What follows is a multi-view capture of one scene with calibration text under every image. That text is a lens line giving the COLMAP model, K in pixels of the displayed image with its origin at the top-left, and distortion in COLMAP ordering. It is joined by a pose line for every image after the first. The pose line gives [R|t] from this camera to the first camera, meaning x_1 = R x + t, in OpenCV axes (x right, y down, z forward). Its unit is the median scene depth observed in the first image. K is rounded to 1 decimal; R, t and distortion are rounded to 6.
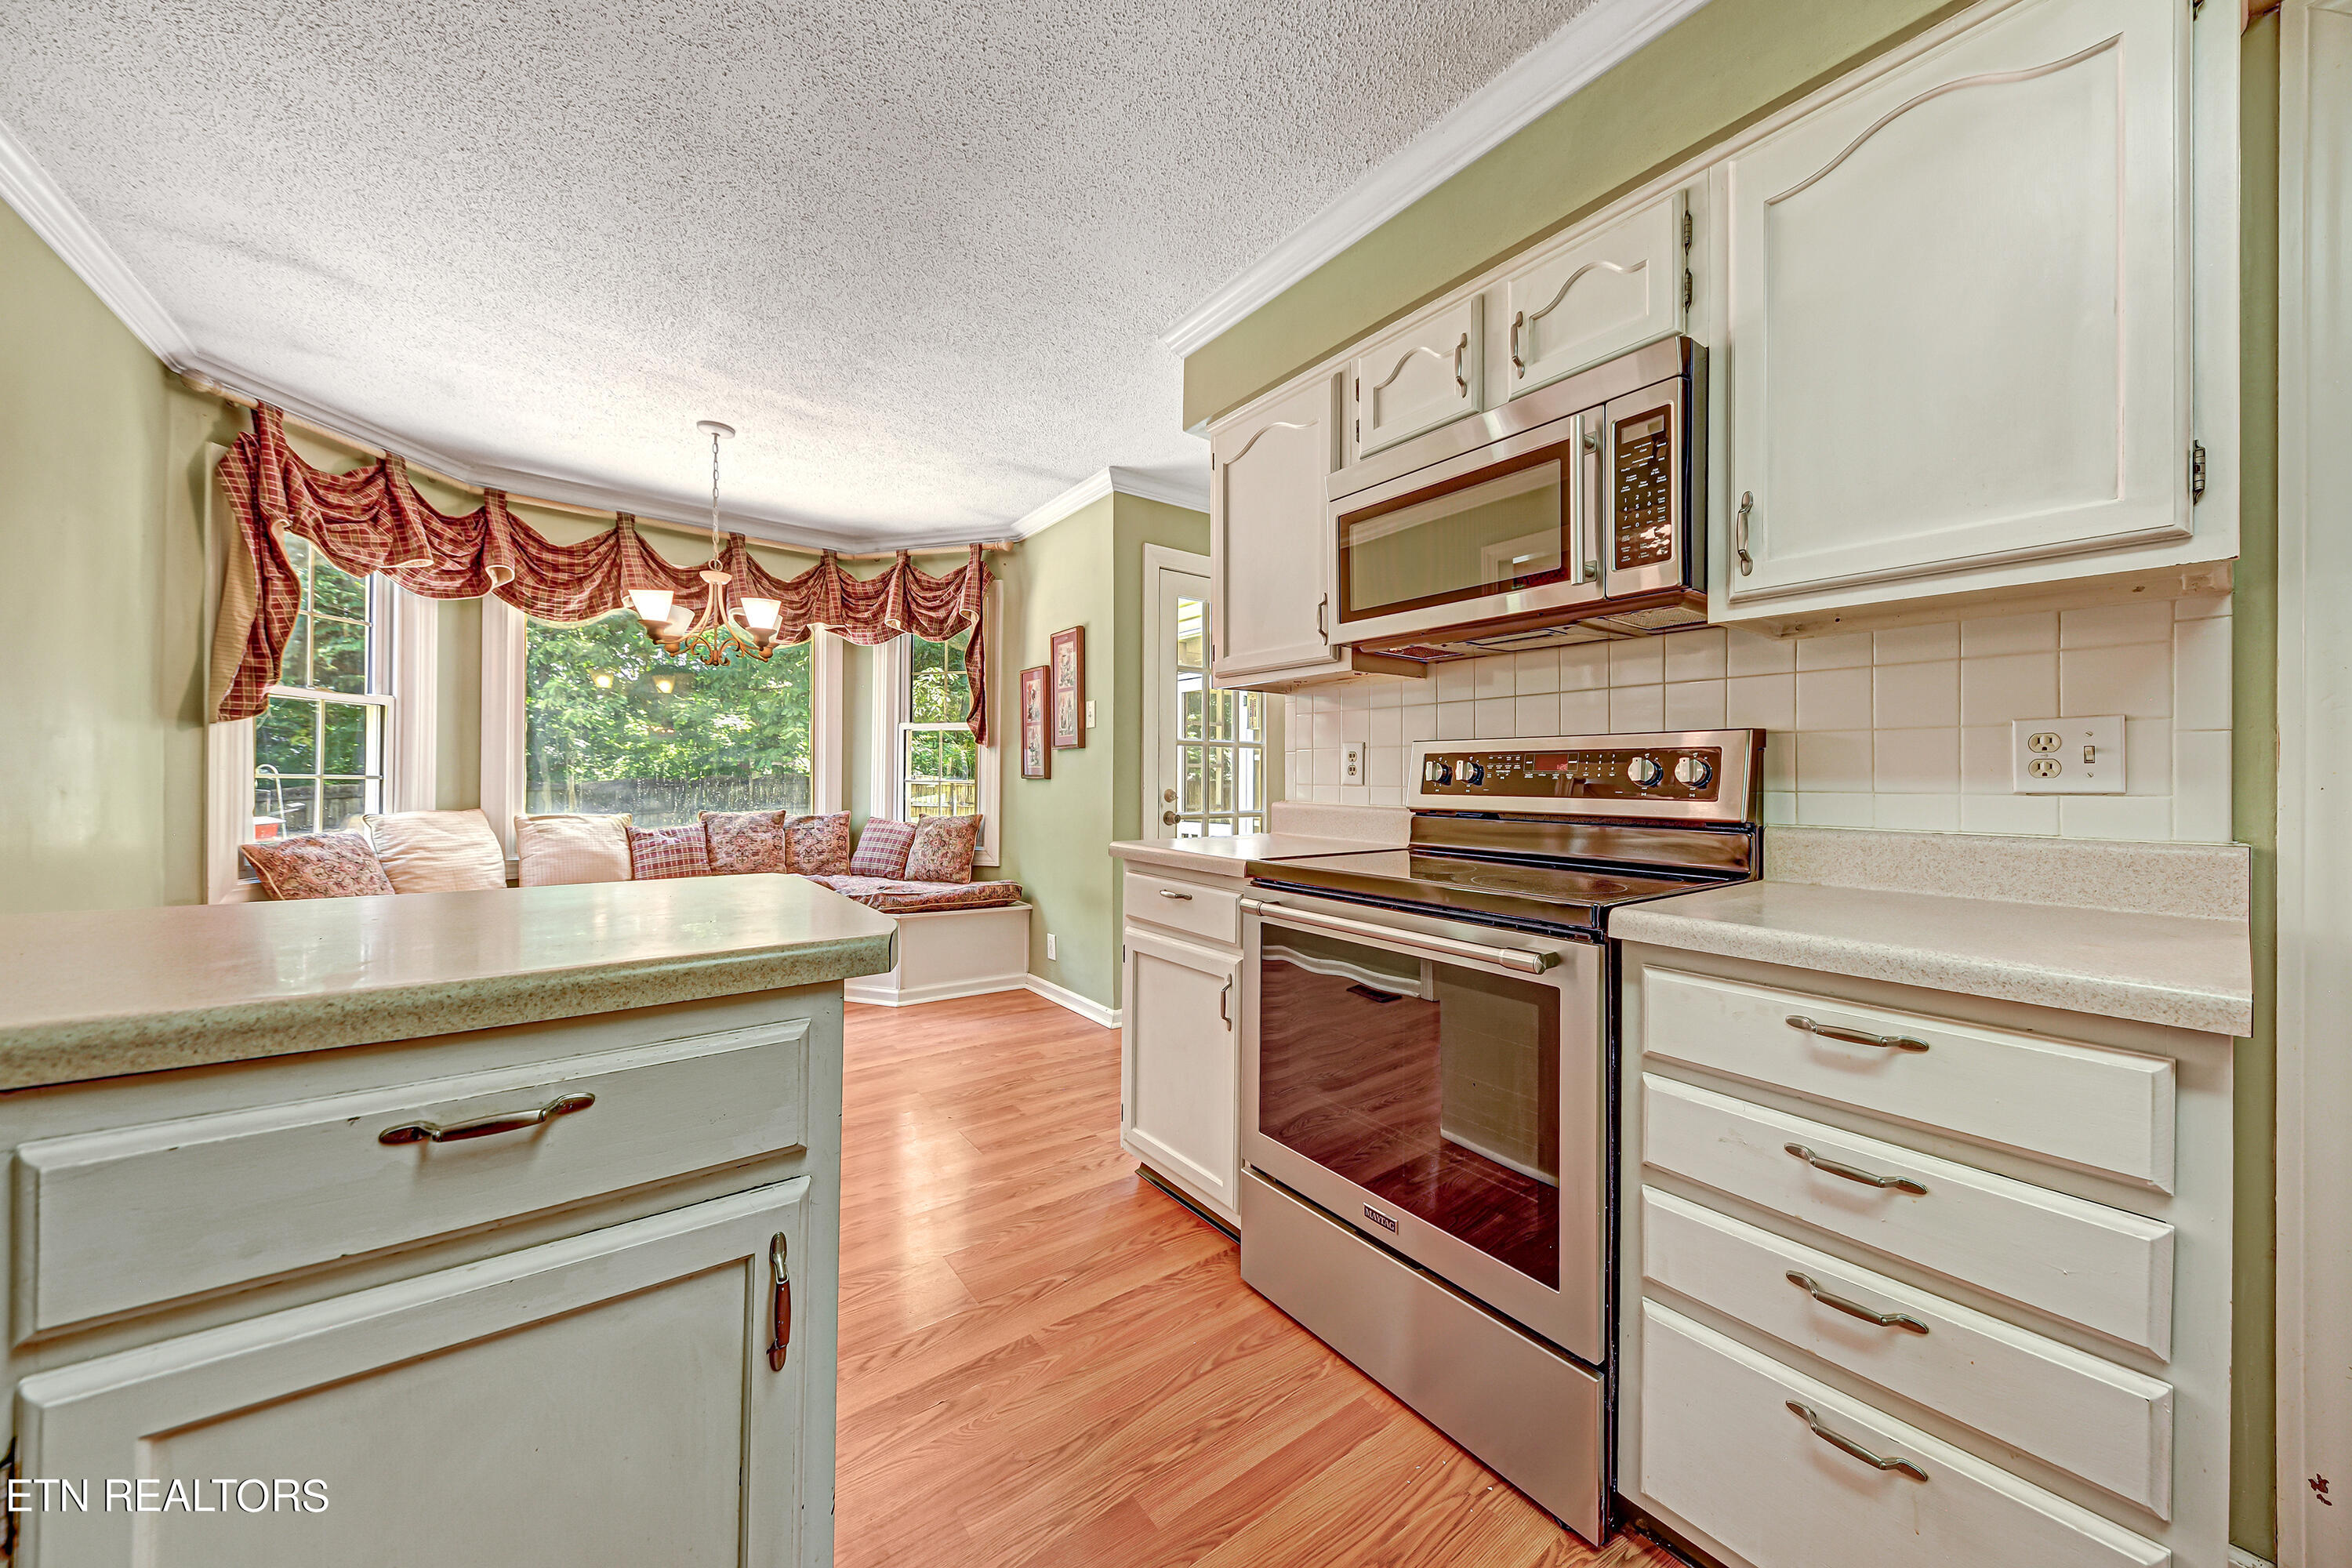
lens RADIAL K [[799.1, 0, 1188.4], [0, 799.1, 780.1], [0, 0, 1]] dist [0.002006, -0.003428]
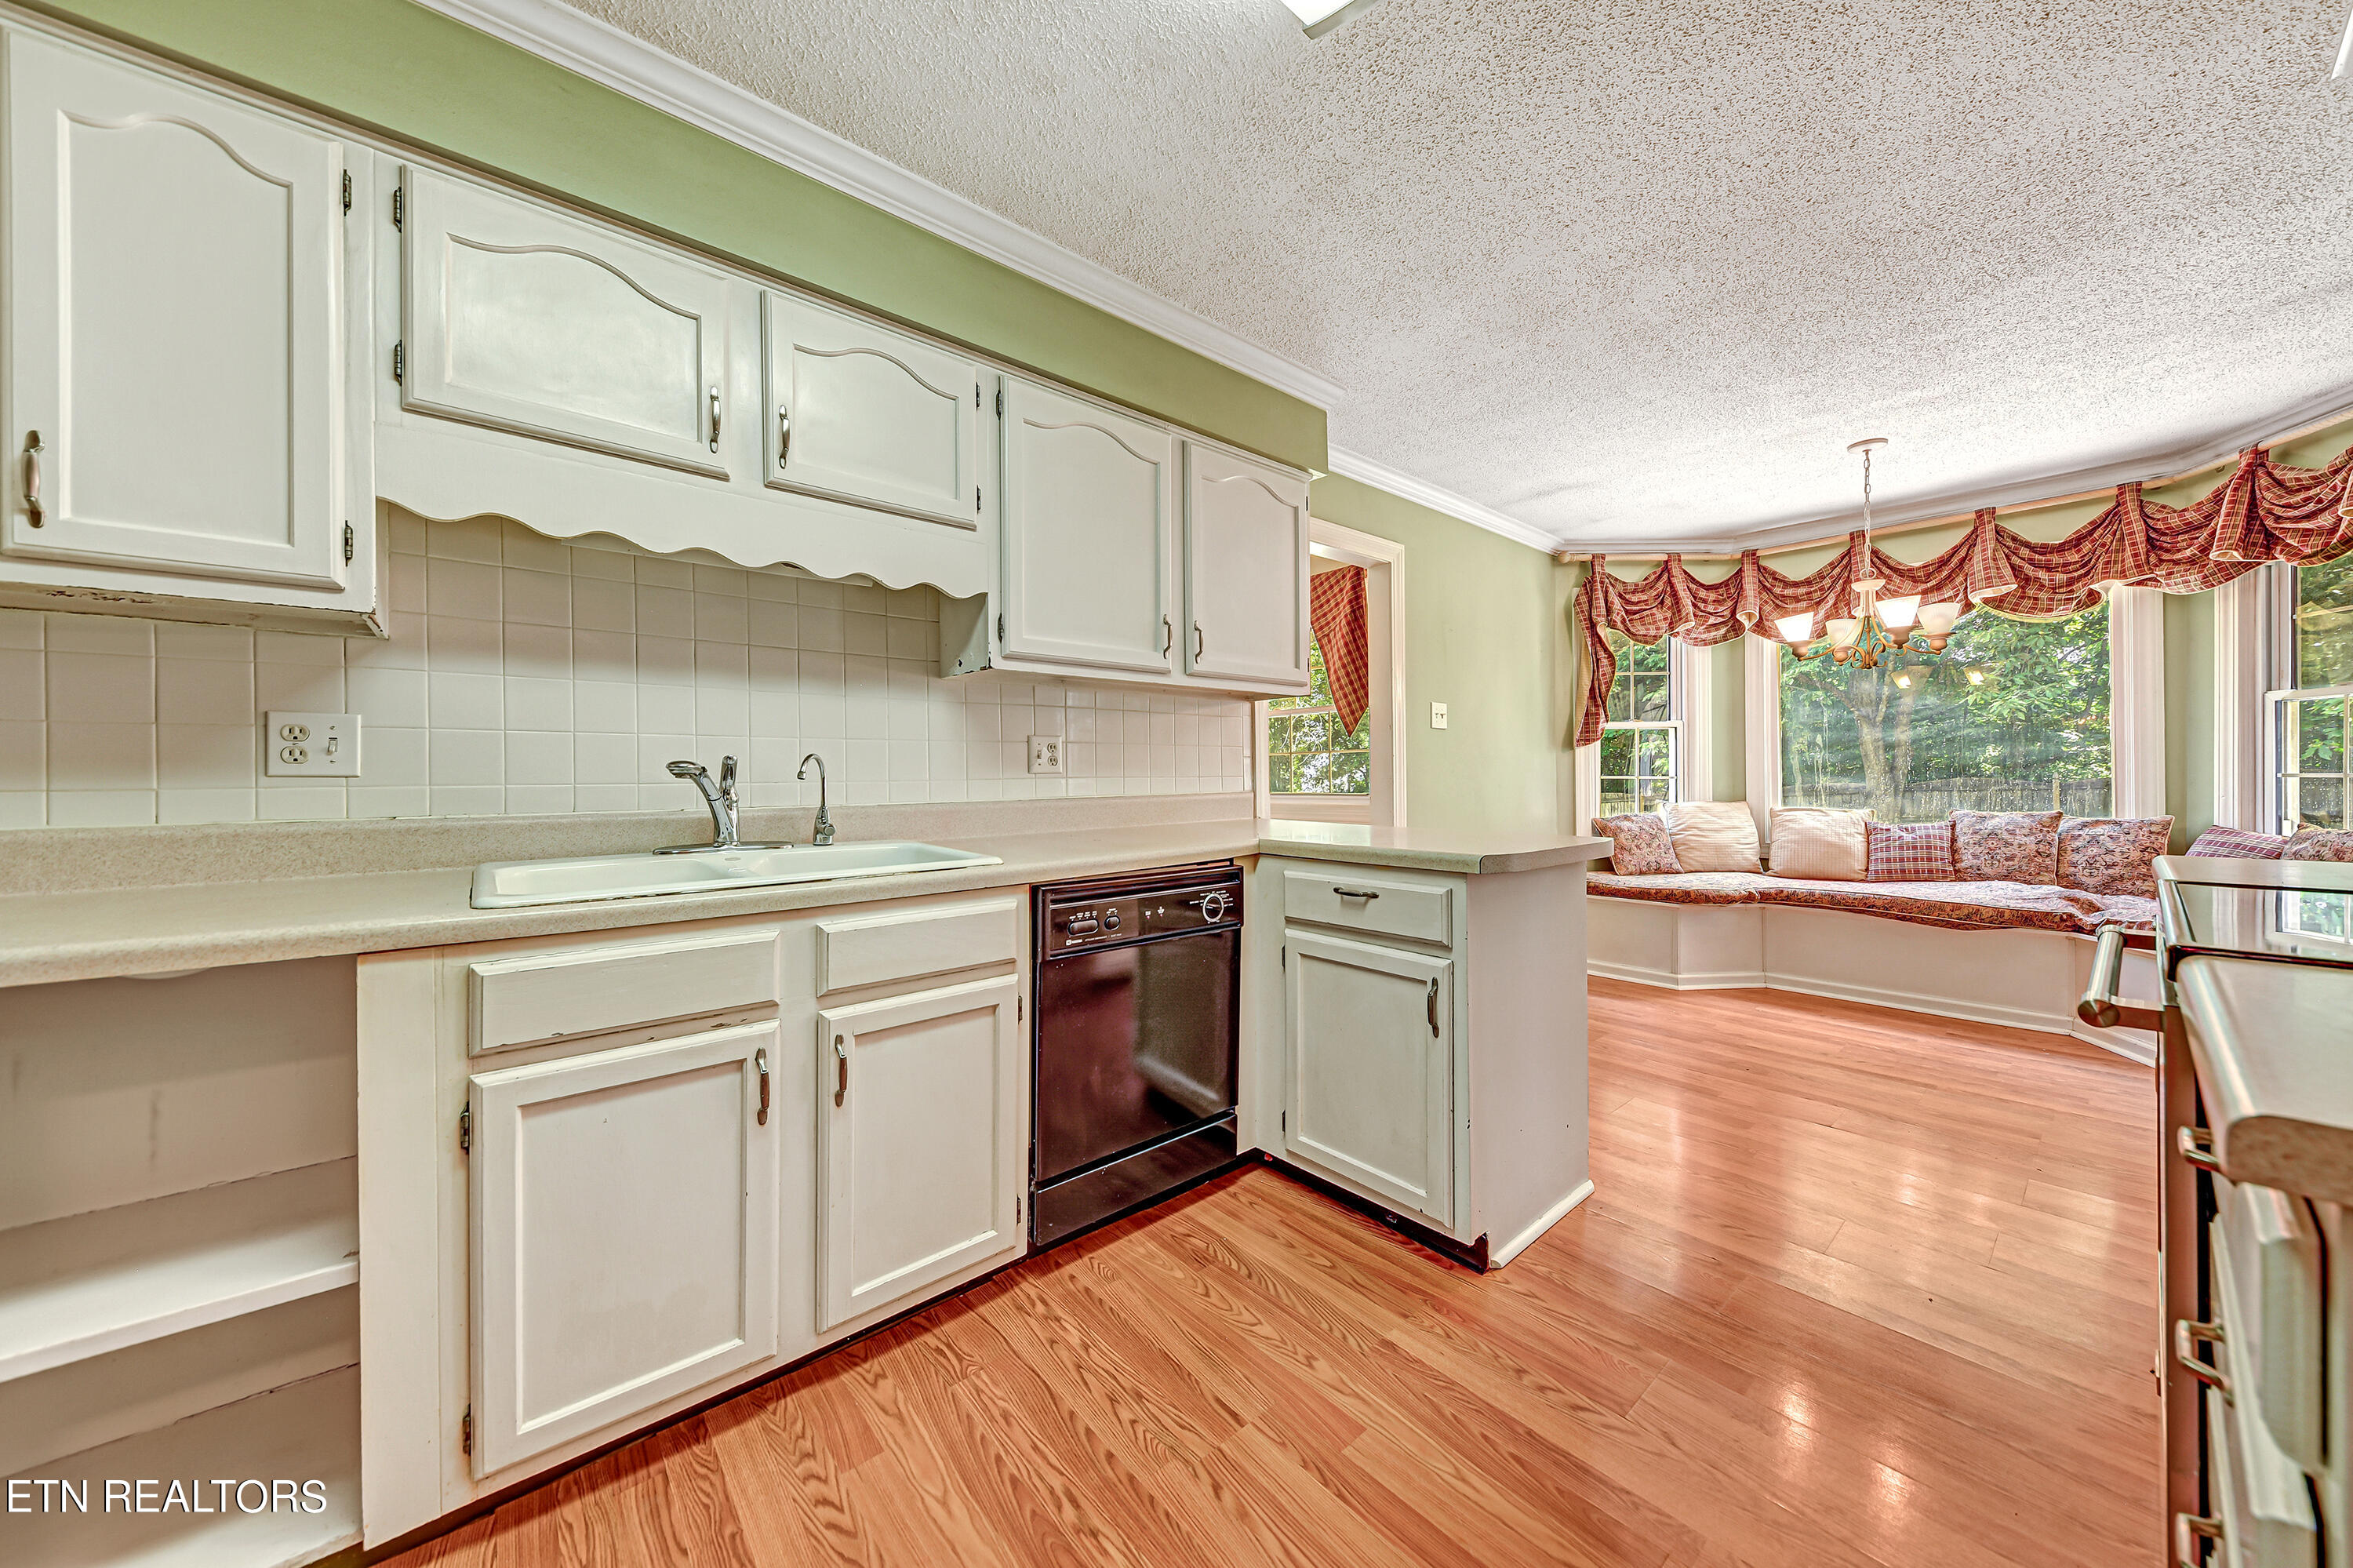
lens RADIAL K [[799.5, 0, 1188.9], [0, 799.5, 780.1], [0, 0, 1]] dist [0.002006, -0.003428]
pose [[0.051671, -0.005859, -0.998647, 0.384089], [0.007152, 0.999959, -0.005496, 0.002895], [0.998639, -0.006858, 0.051711, 0.042205]]
